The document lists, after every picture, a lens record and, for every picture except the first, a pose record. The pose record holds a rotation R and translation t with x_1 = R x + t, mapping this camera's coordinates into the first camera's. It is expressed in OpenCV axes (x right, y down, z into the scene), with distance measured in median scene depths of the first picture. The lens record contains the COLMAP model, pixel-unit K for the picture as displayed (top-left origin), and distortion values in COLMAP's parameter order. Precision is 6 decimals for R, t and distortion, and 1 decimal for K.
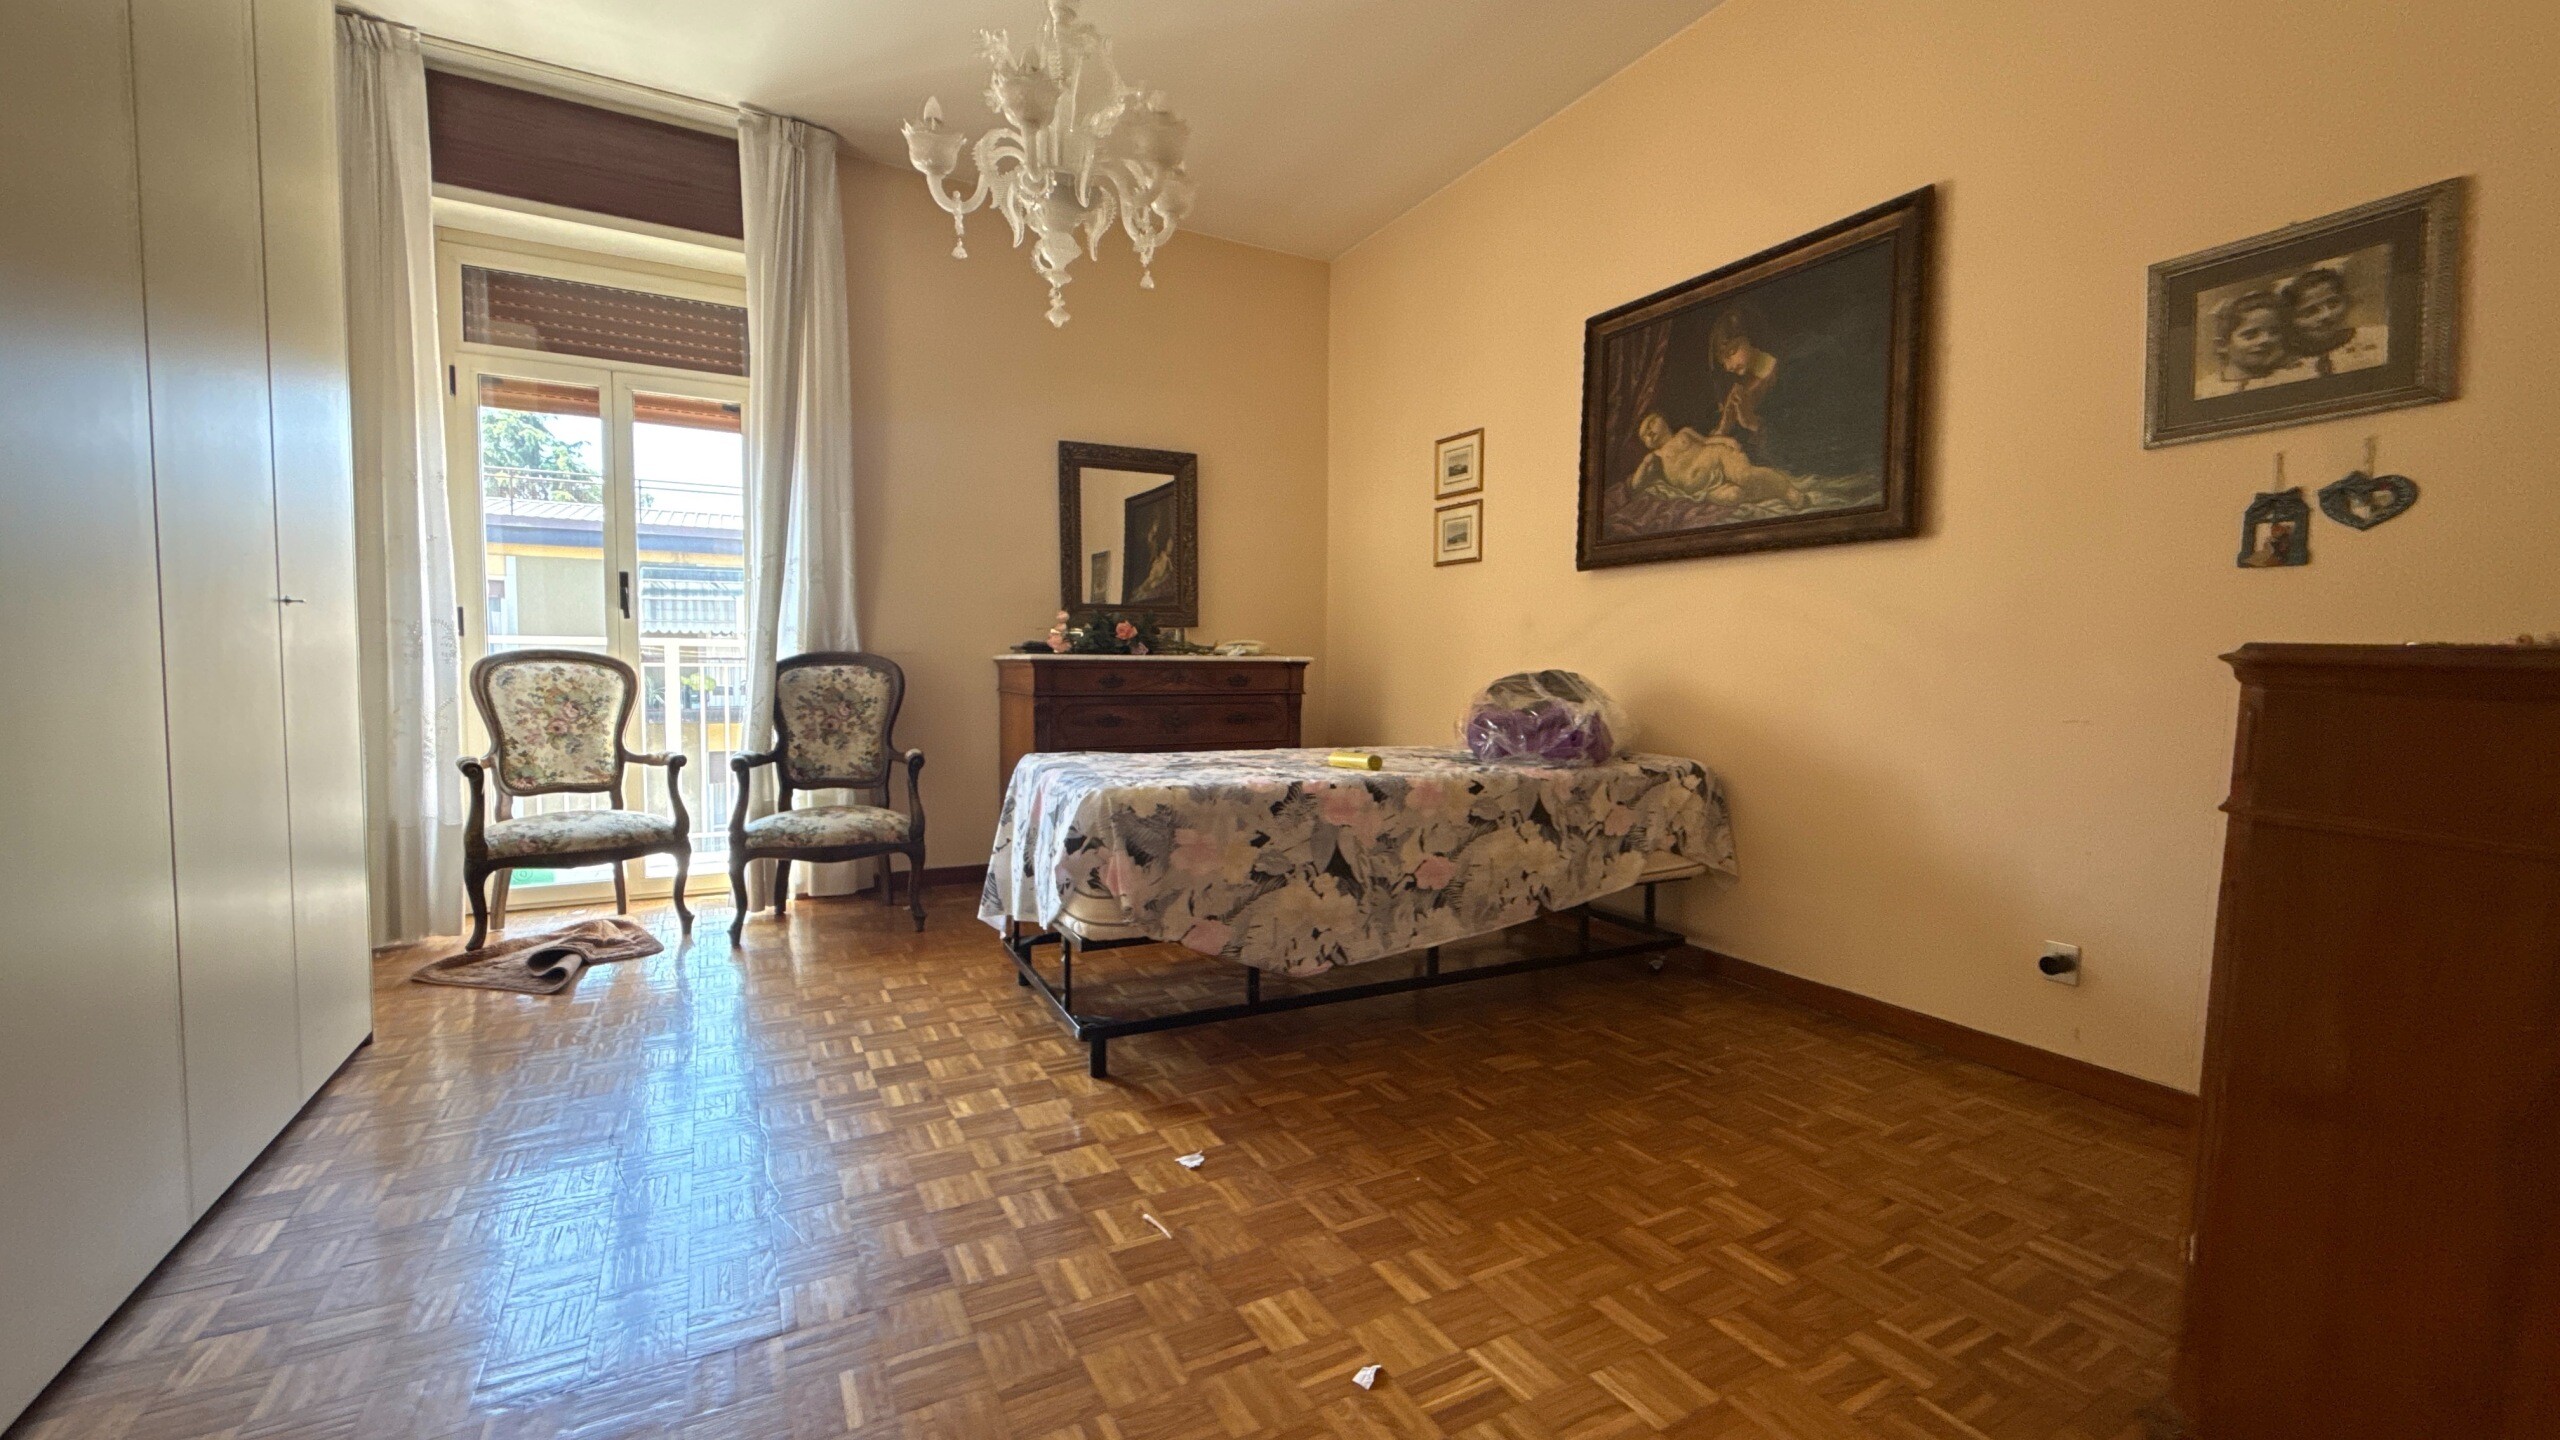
lens RADIAL K [[1022.0, 0, 1280.0], [0, 1022.0, 720.0], [0, 0, 1]] dist [-0.012778, 0.000131]
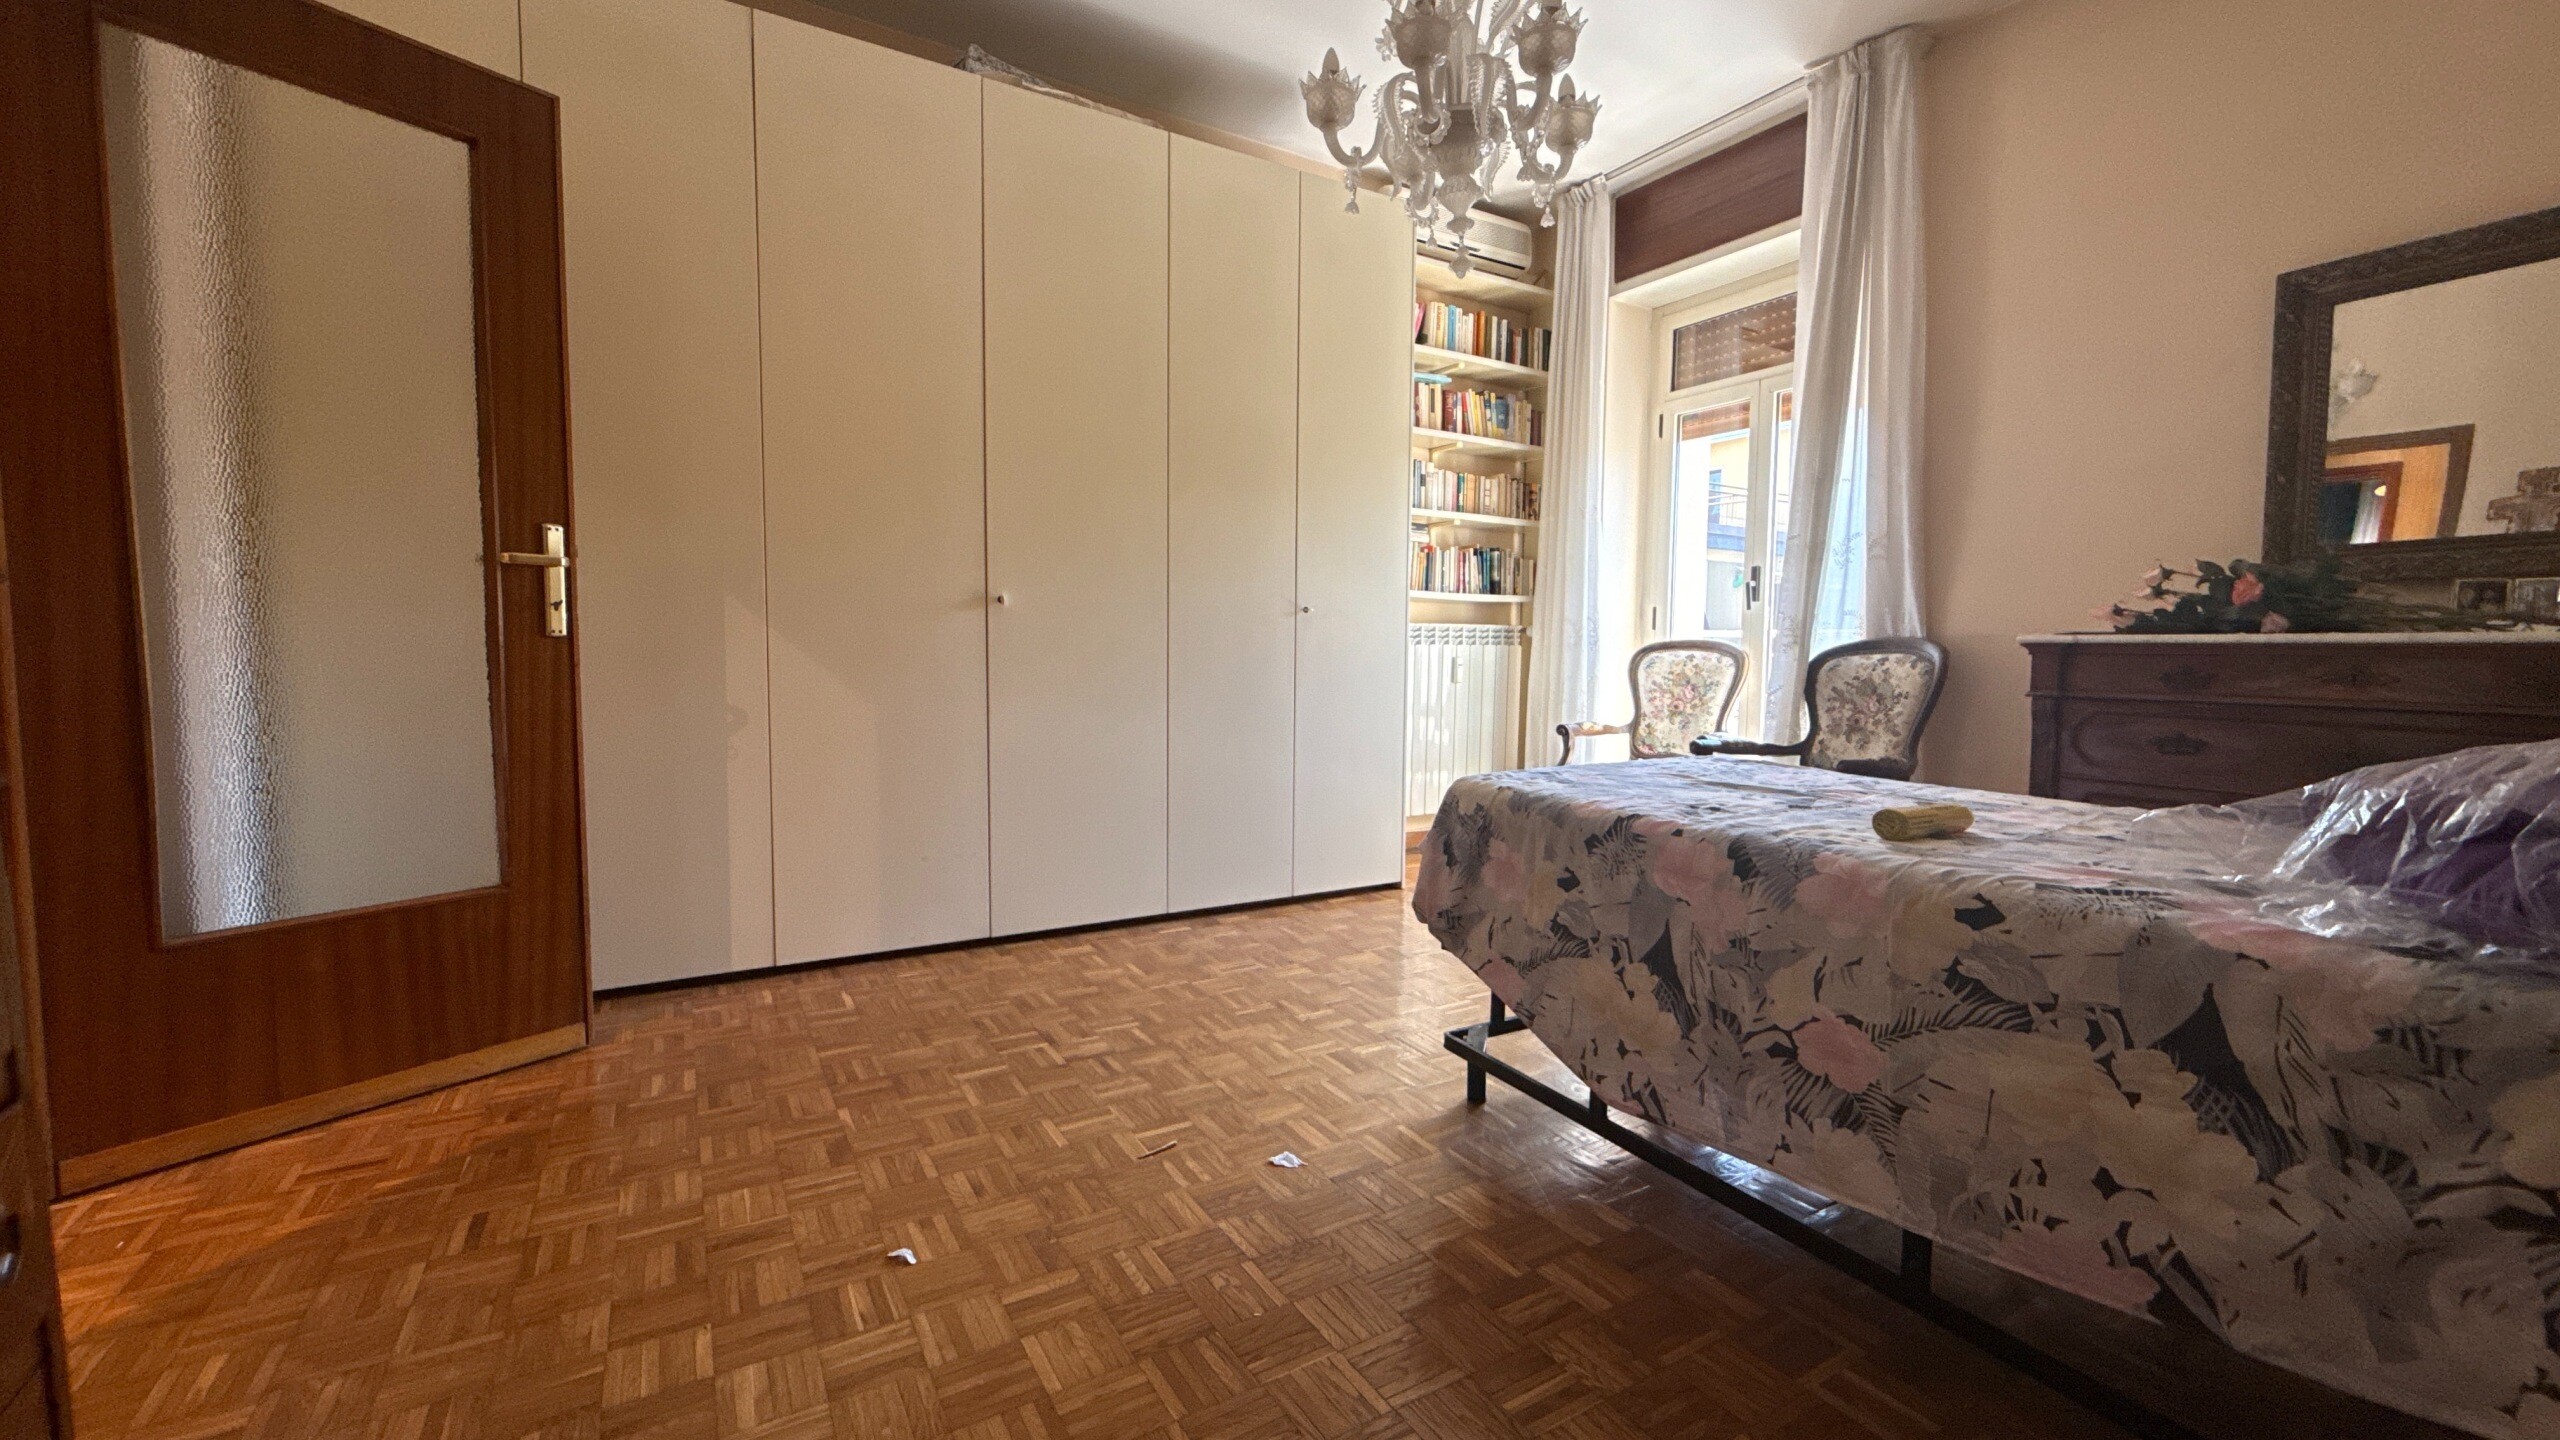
lens RADIAL K [[1022.0, 0, 1280.0], [0, 1022.0, 720.0], [0, 0, 1]] dist [-0.012778, 0.000131]
pose [[0.025732, 0.060412, -0.997842, 0.591960], [-0.065711, 0.996116, 0.058613, -0.020423], [0.997507, 0.064061, 0.029601, 0.669418]]
